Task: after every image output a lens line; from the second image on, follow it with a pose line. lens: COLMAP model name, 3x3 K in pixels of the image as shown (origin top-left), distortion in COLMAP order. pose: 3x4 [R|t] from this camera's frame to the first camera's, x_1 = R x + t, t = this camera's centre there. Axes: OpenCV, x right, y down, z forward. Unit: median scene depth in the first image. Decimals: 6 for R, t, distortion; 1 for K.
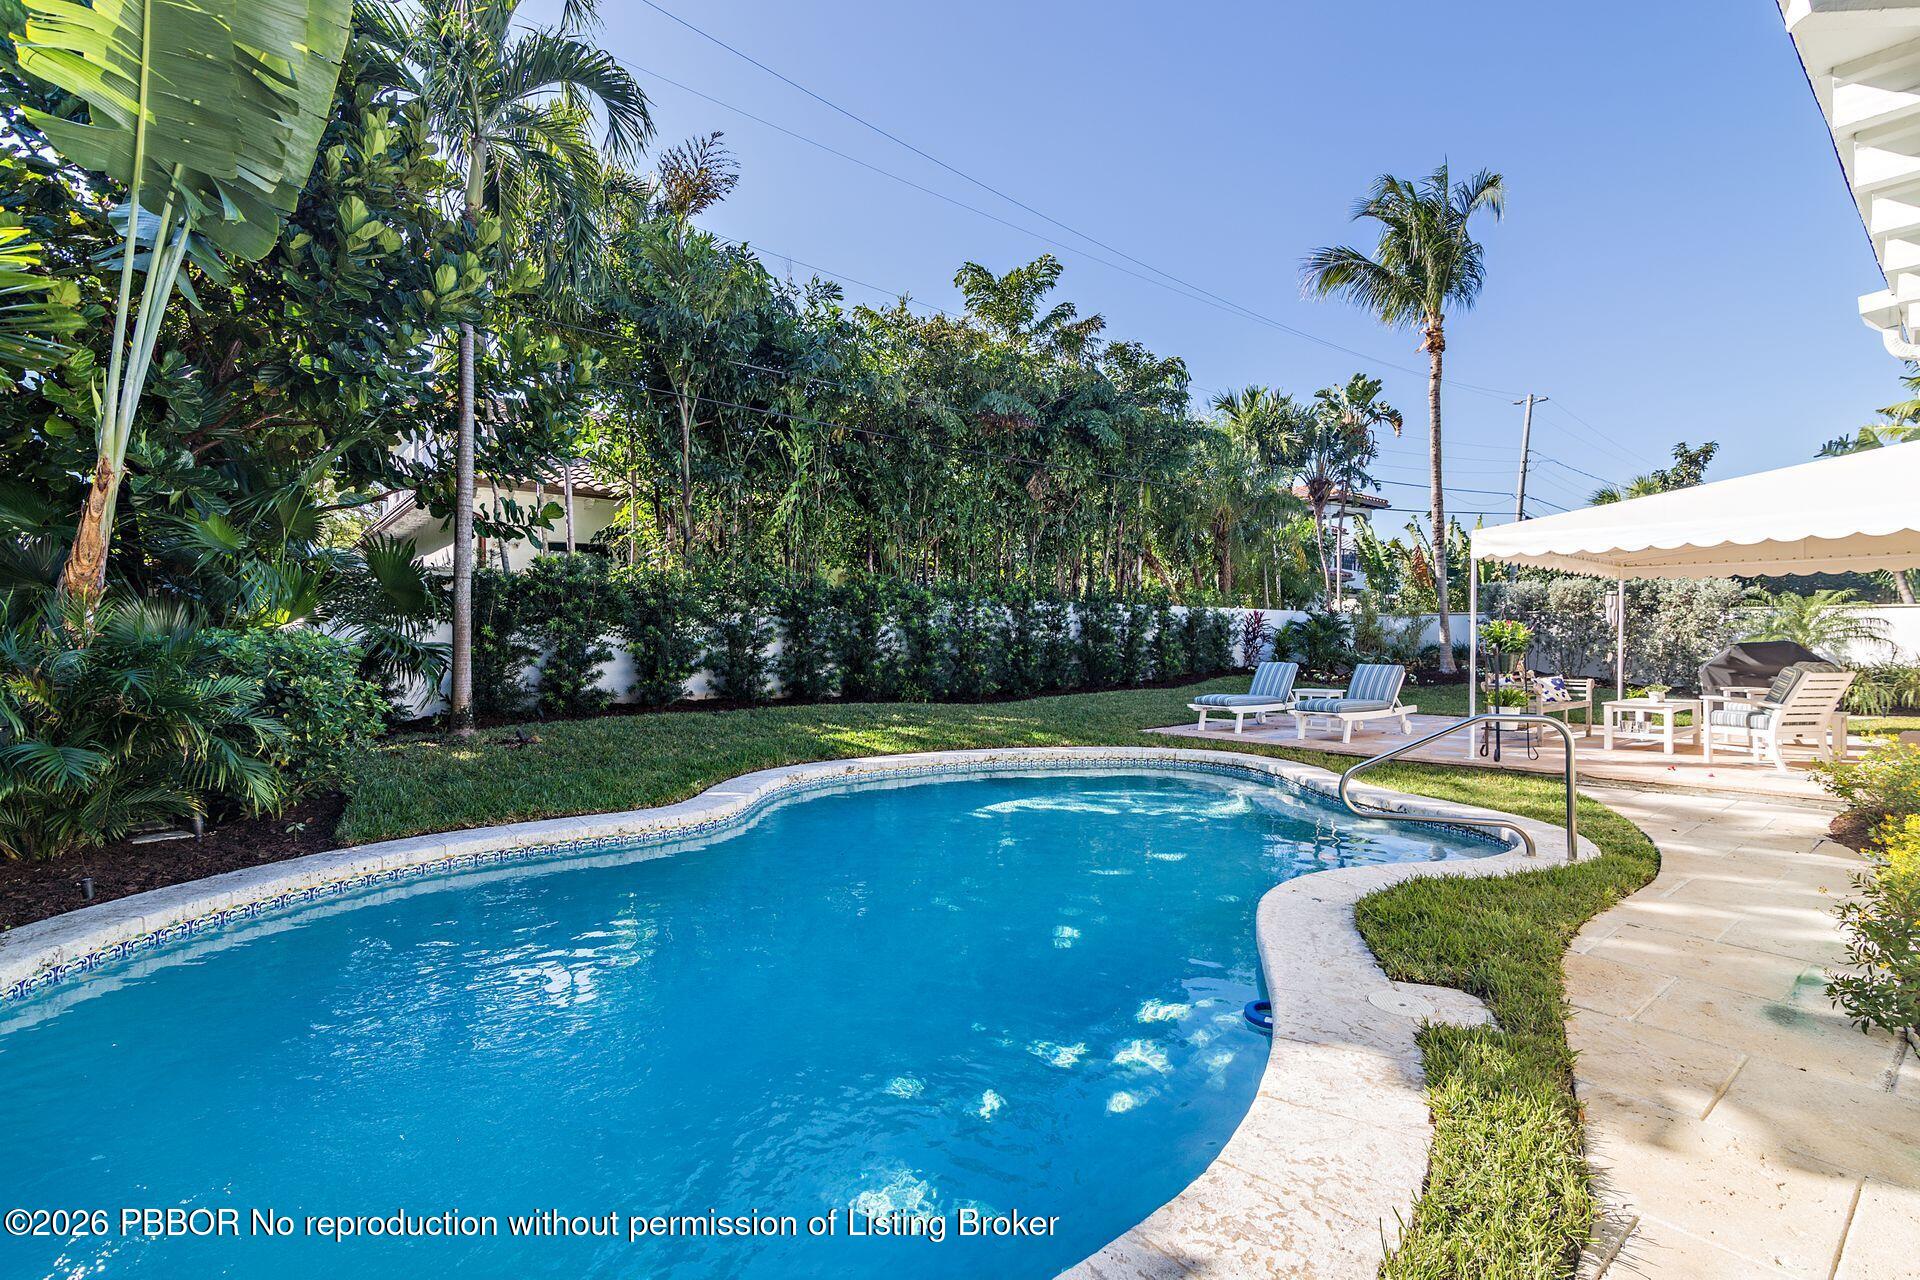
lens RADIAL K [[883.8, 0, 952.7], [0, 883.8, 649.6], [0, 0, 1]] dist [0.000571, 0.000694]
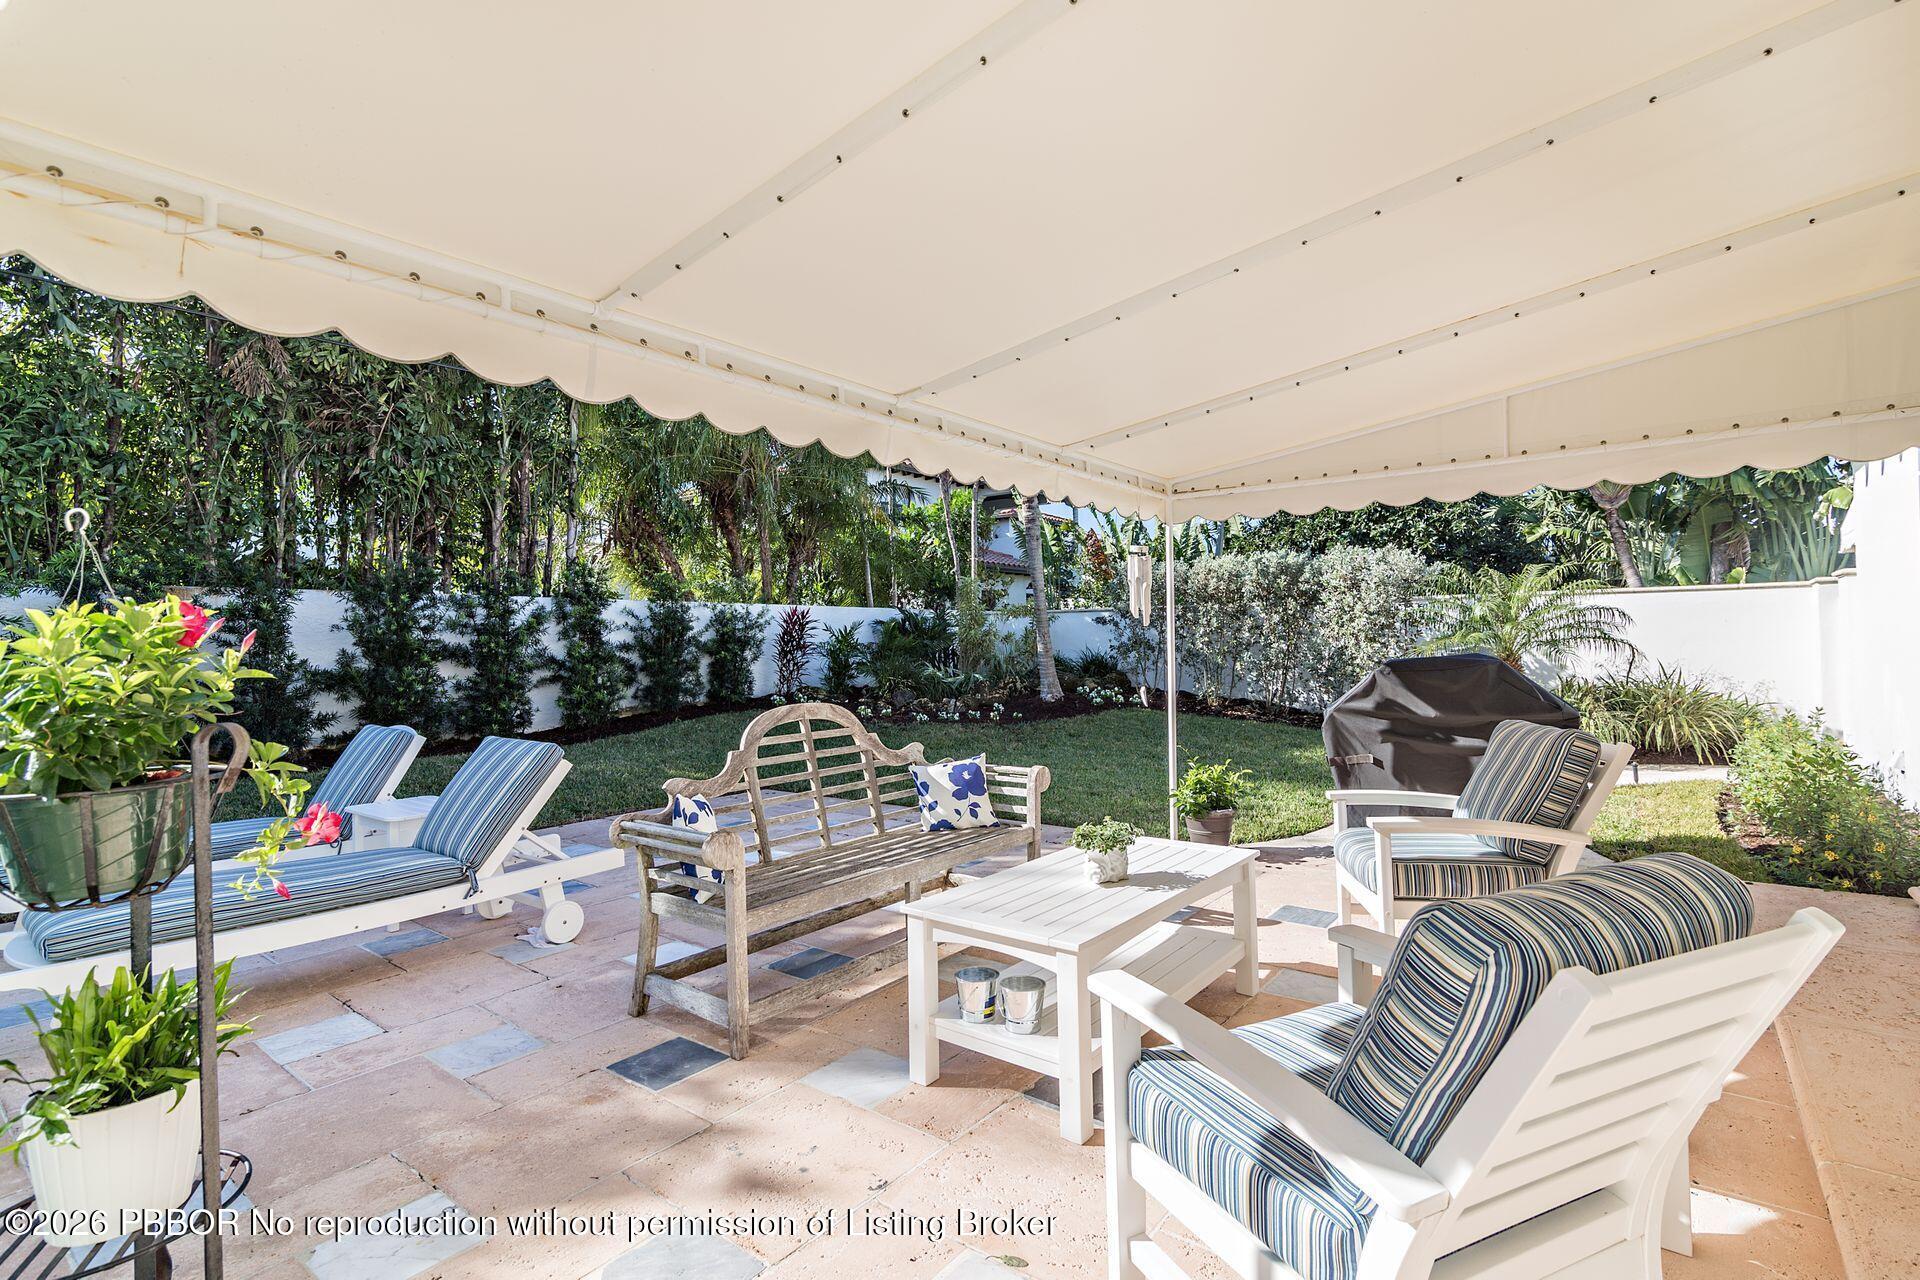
lens RADIAL K [[883.8, 0, 952.7], [0, 883.8, 649.6], [0, 0, 1]] dist [0.000571, 0.000694]
pose [[0.978507, -0.017704, 0.205454, 0.457473], [0.018737, 0.999820, -0.003082, -0.012452], [-0.205362, 0.006865, 0.978662, 0.478654]]
